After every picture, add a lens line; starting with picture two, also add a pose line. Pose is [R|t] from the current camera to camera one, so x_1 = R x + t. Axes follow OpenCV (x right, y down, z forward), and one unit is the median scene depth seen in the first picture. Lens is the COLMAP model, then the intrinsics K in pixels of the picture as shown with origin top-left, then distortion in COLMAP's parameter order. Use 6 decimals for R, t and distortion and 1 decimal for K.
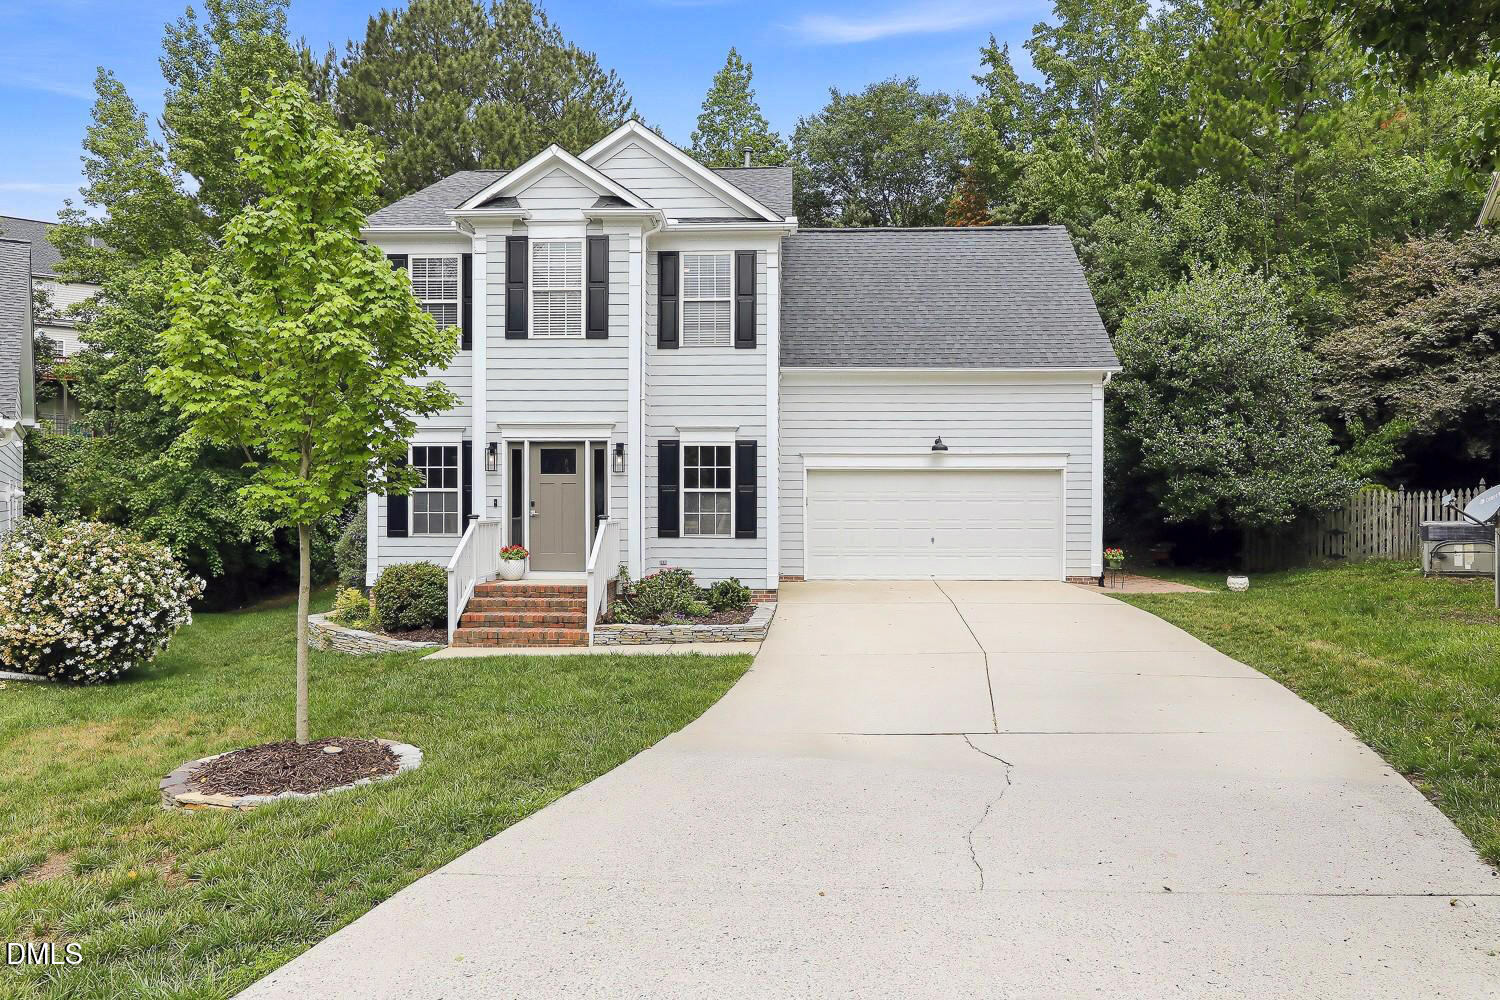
lens RADIAL K [[1006.2, 0, 751.4], [0, 1006.2, 501.5], [0, 0, 1]] dist [0.010236, -0.004137]
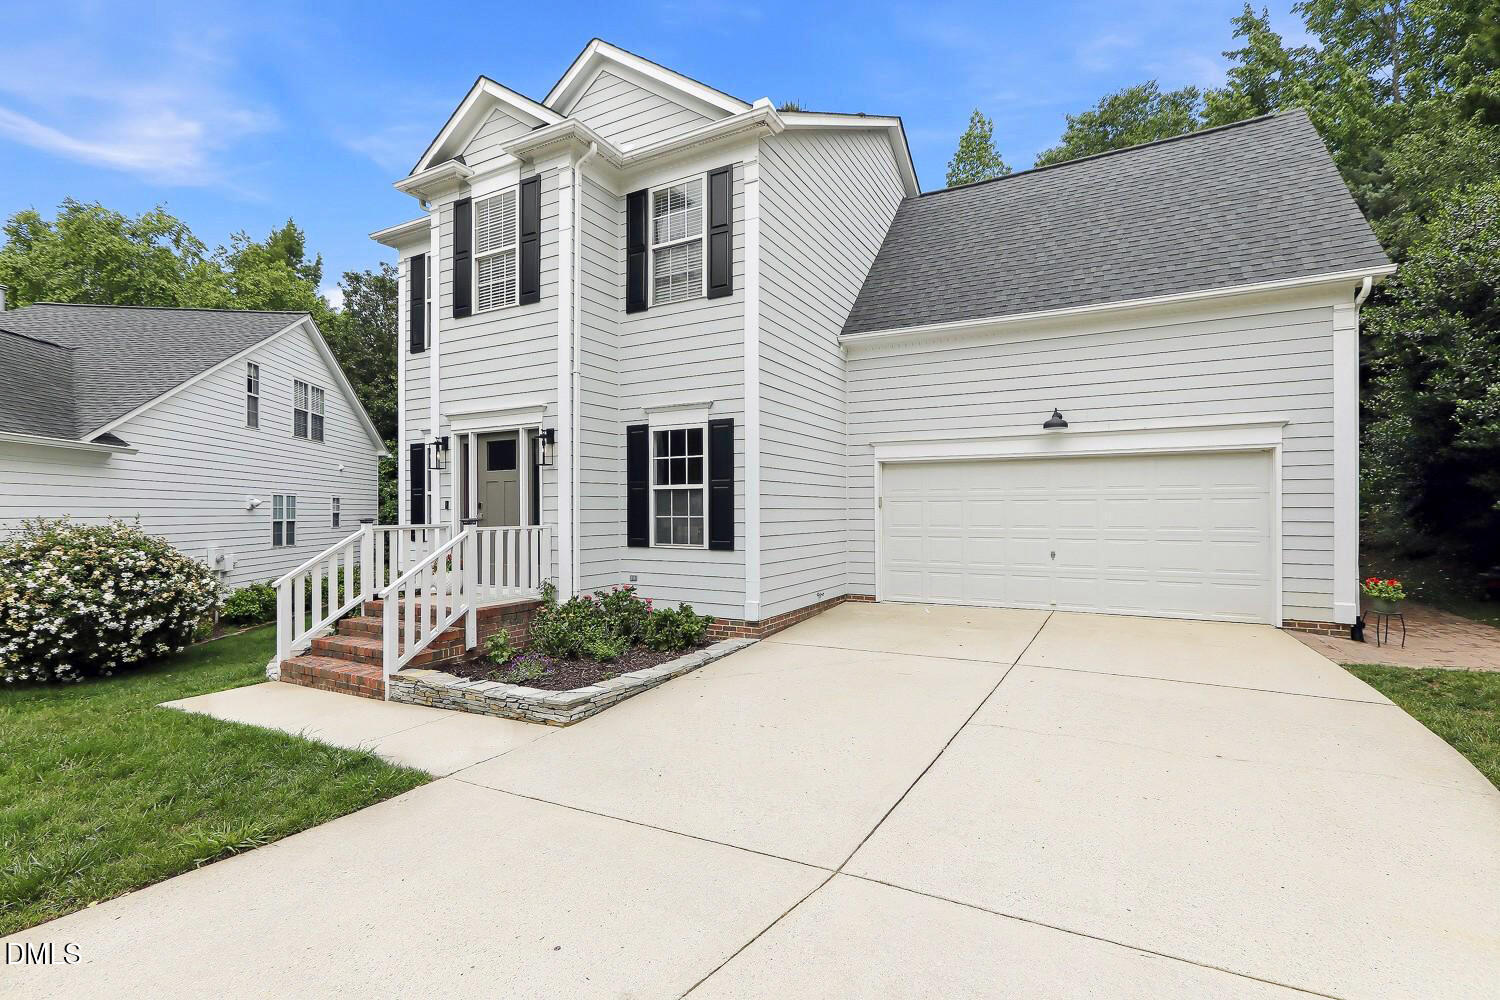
lens RADIAL K [[682.6, 0, 746.3], [0, 682.6, 506.8], [0, 0, 1]] dist [0.000332, 0.001696]
pose [[0.896883, -0.008490, -0.442186, 0.235734], [0.005223, 0.999949, -0.008605, 0.008840], [0.442237, 0.005408, 0.896882, 0.552624]]
